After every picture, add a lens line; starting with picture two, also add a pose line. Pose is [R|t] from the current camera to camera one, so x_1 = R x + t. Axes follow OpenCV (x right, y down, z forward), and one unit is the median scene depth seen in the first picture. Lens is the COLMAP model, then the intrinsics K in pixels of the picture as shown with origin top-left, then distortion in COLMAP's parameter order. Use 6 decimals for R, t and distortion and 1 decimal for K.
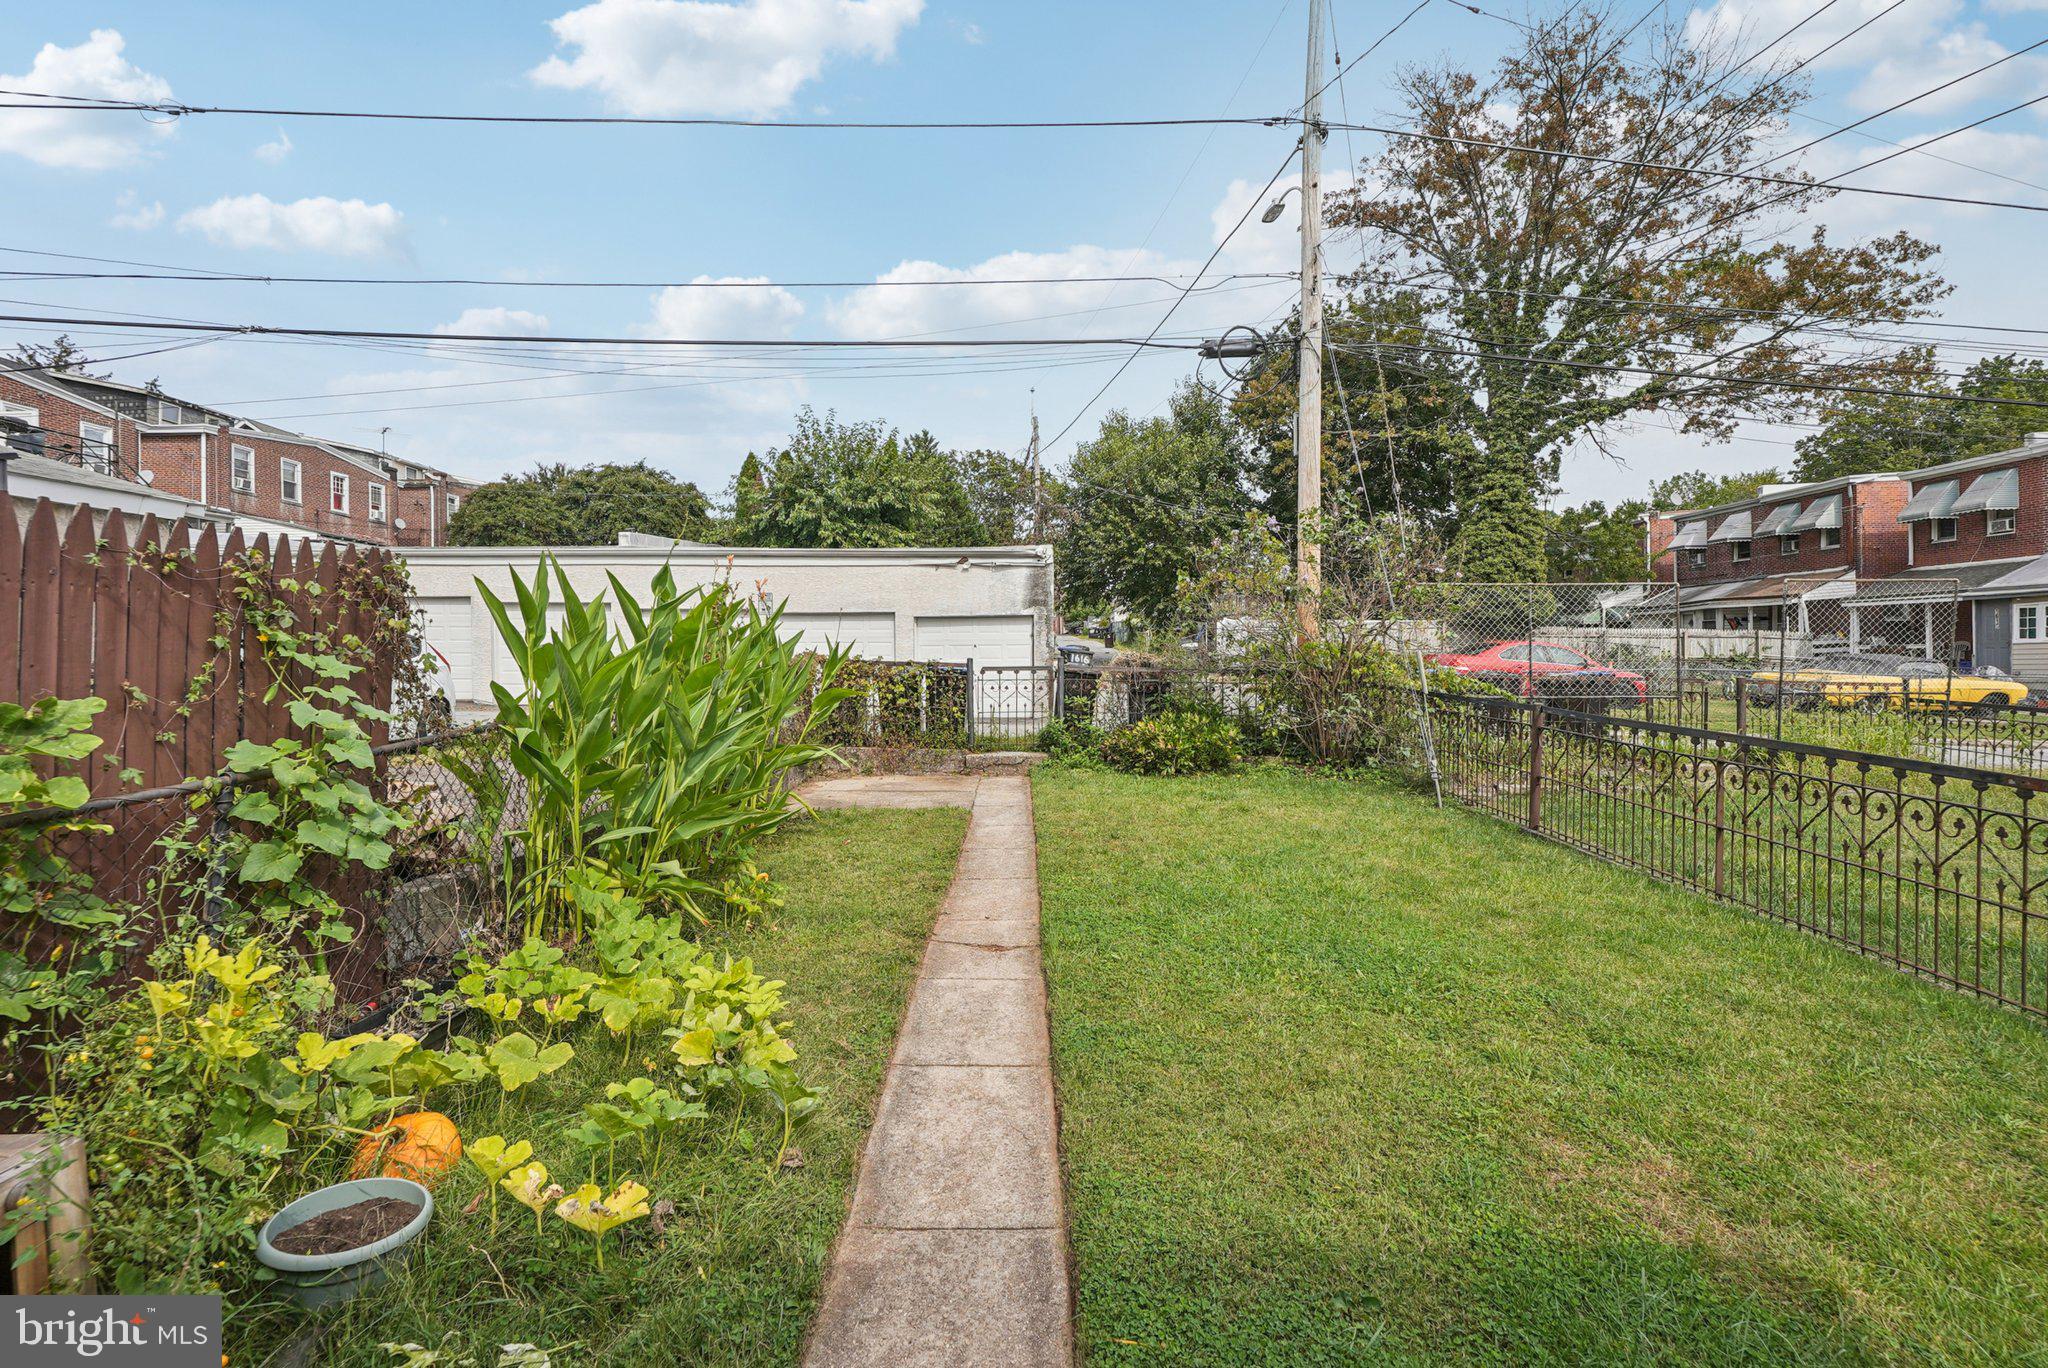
lens RADIAL K [[944.6, 0, 1021.7], [0, 944.6, 667.0], [0, 0, 1]] dist [-0.004257, 0.001093]
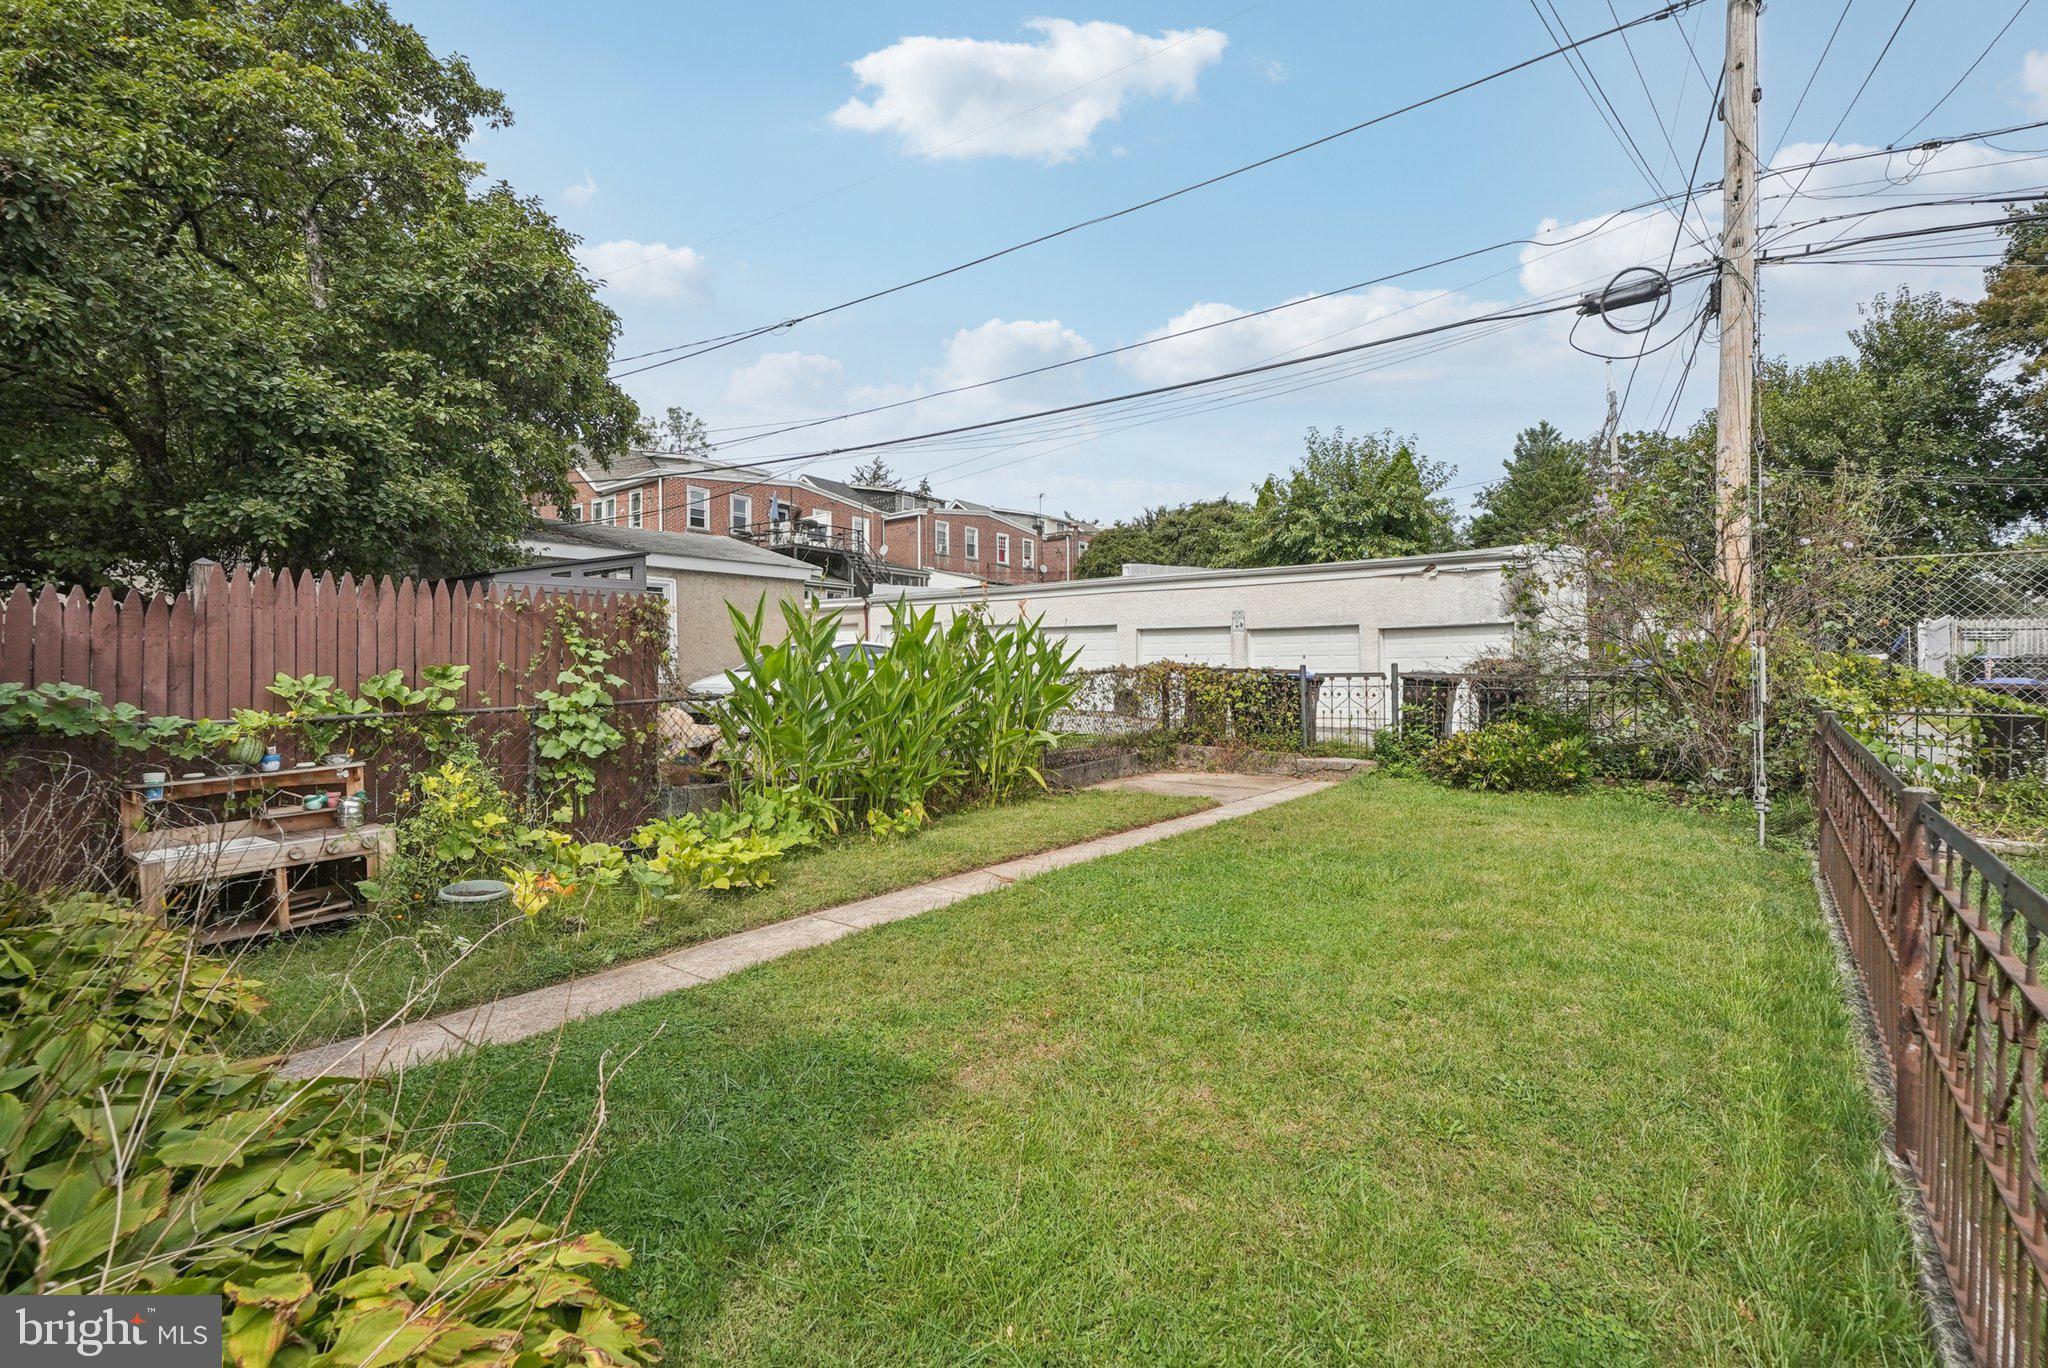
lens RADIAL K [[944.6, 0, 1031.9], [0, 944.6, 684.7], [0, 0, 1]] dist [-0.004257, 0.001093]
pose [[0.779170, 0.005507, -0.626788, 0.191534], [-0.008637, 0.999961, -0.001951, 0.008954], [0.626753, 0.006934, 0.779187, 0.007074]]
